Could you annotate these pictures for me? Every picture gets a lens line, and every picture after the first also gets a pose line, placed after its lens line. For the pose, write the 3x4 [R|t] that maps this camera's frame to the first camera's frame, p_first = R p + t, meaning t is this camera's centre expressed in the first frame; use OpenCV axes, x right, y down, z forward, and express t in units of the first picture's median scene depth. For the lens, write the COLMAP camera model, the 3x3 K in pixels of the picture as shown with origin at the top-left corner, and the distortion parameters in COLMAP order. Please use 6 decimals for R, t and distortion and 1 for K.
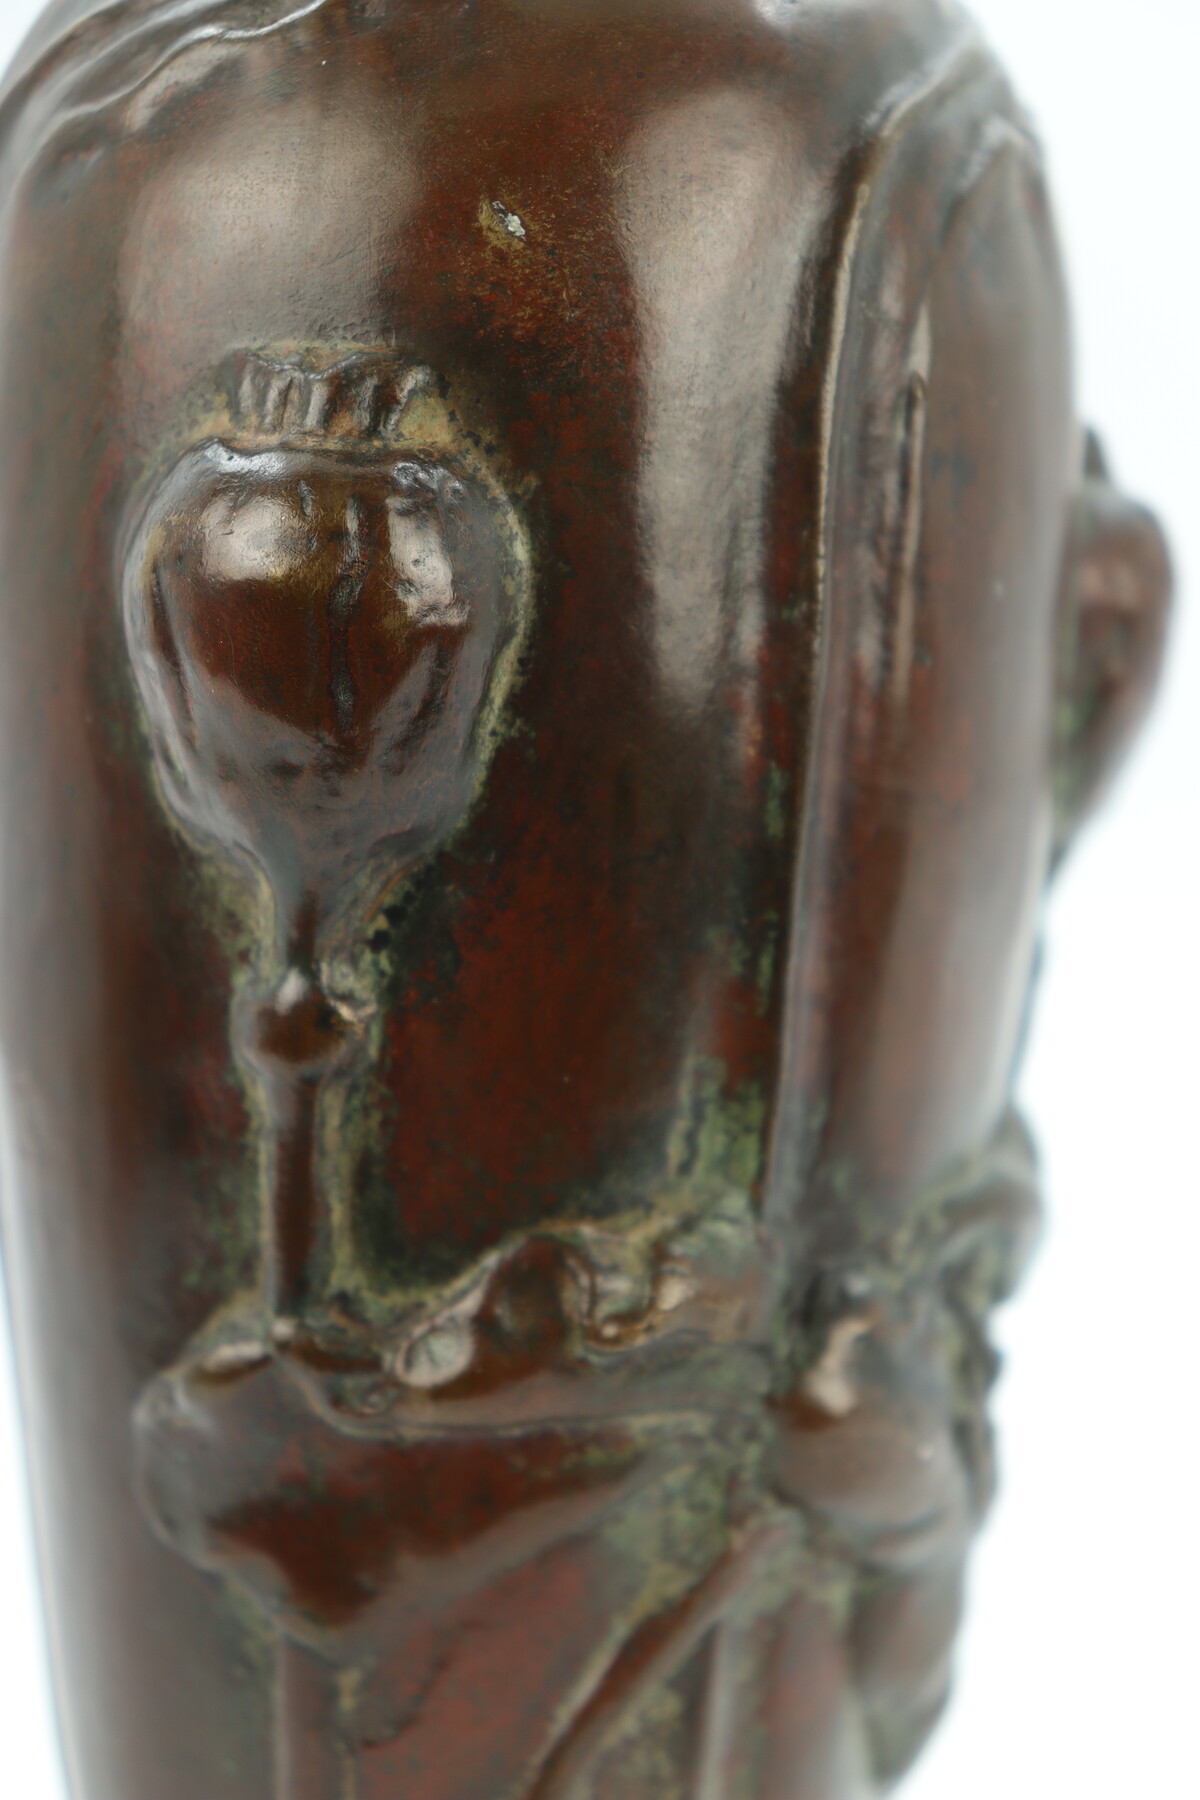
lens RADIAL K [[3937.2, 0, 600.0], [0, 3937.2, 900.0], [0, 0, 1]] dist [0.086234, 0.376274]
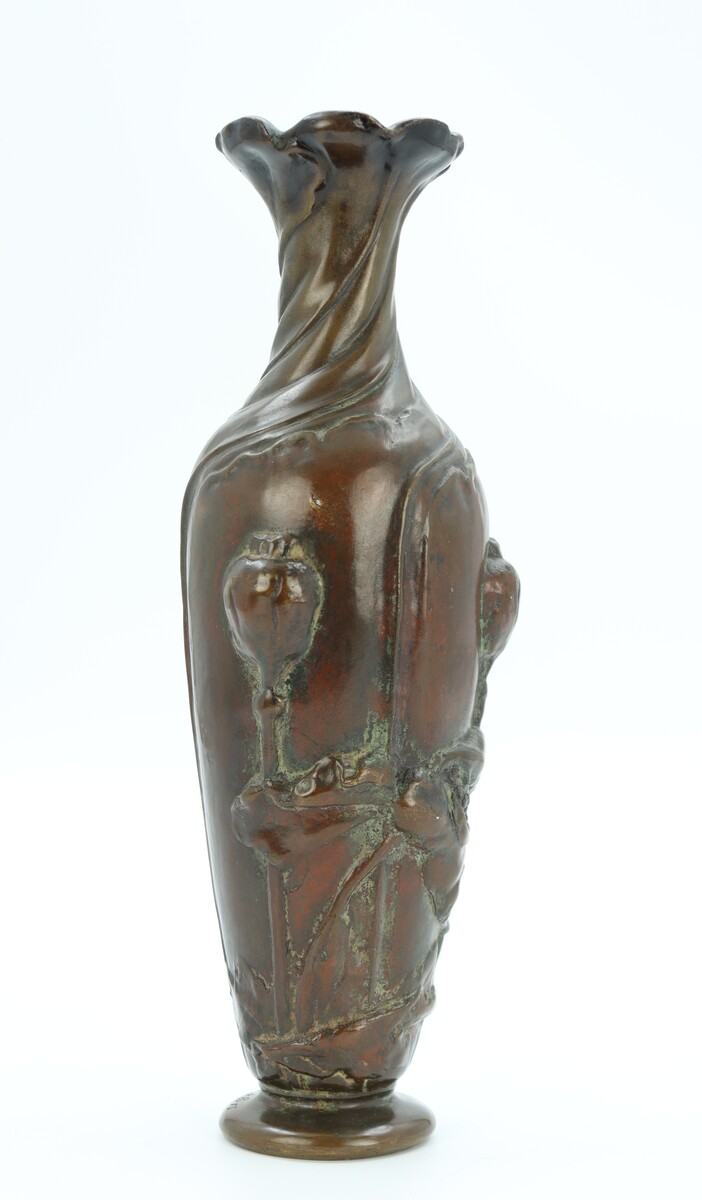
lens RADIAL K [[2341.8, 0, 351.0], [0, 2341.8, 600.0], [0, 0, 1]] dist [-0.065276, -0.101702]
pose [[0.992171, -0.014345, -0.124062, 0.294520], [0.007567, 0.998461, -0.054939, 0.056925], [0.124659, 0.053571, 0.990752, -1.301353]]
